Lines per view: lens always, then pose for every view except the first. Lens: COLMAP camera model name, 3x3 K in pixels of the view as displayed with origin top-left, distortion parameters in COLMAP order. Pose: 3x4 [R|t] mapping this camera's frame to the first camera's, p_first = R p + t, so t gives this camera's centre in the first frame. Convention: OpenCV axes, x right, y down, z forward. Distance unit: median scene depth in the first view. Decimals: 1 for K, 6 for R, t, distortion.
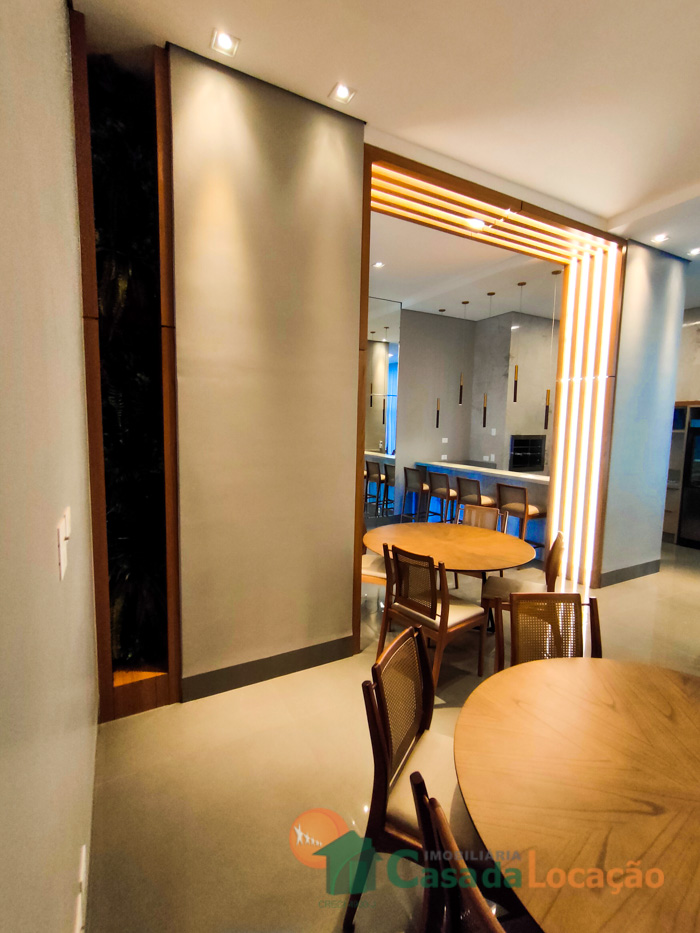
lens RADIAL K [[427.5, 0, 347.5], [0, 427.5, 467.7], [0, 0, 1]] dist [0.003328, -0.000911]
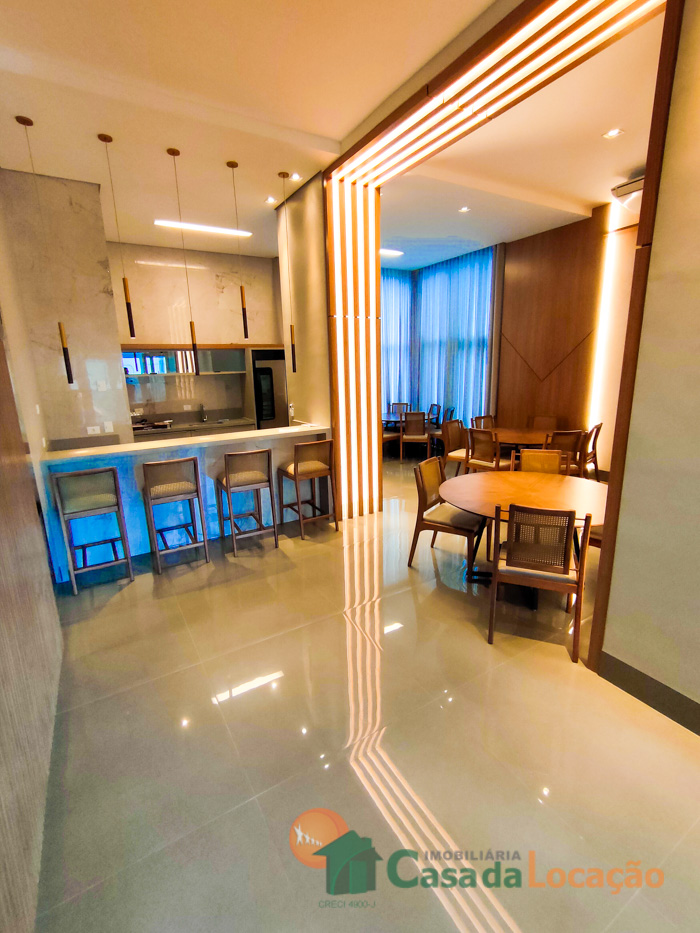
lens RADIAL K [[427.5, 0, 343.7], [0, 427.5, 467.7], [0, 0, 1]] dist [0.003328, -0.000911]
pose [[-0.044984, -0.248821, 0.967504, -0.374599], [0.134803, 0.958115, 0.252674, -0.096665], [-0.989851, 0.141789, -0.009558, 0.827083]]
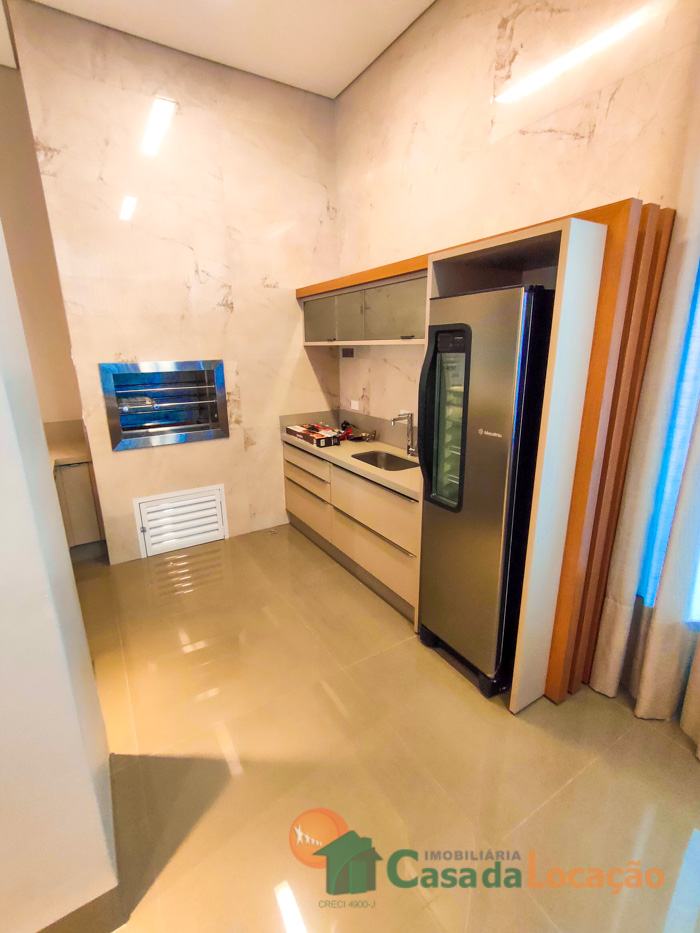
lens RADIAL K [[427.5, 0, 352.0], [0, 427.5, 466.5], [0, 0, 1]] dist [0.003328, -0.000911]
pose [[0.997322, -0.050134, 0.053242, 0.724735], [0.040288, 0.984250, 0.172132, -0.047972], [-0.061033, -0.169526, 0.983634, 0.673463]]
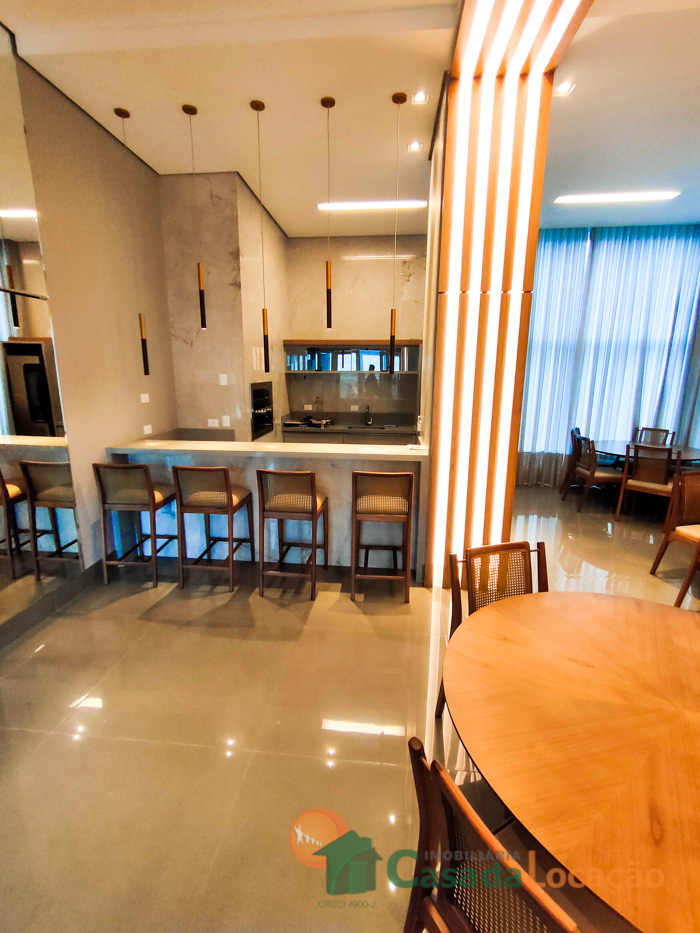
lens RADIAL K [[427.5, 0, 349.3], [0, 427.5, 466.3], [0, 0, 1]] dist [0.003328, -0.000911]
pose [[0.556483, -0.197206, 0.807116, -0.099220], [0.092683, 0.980095, 0.175569, -0.063535], [-0.825673, -0.022895, 0.563684, 0.609698]]
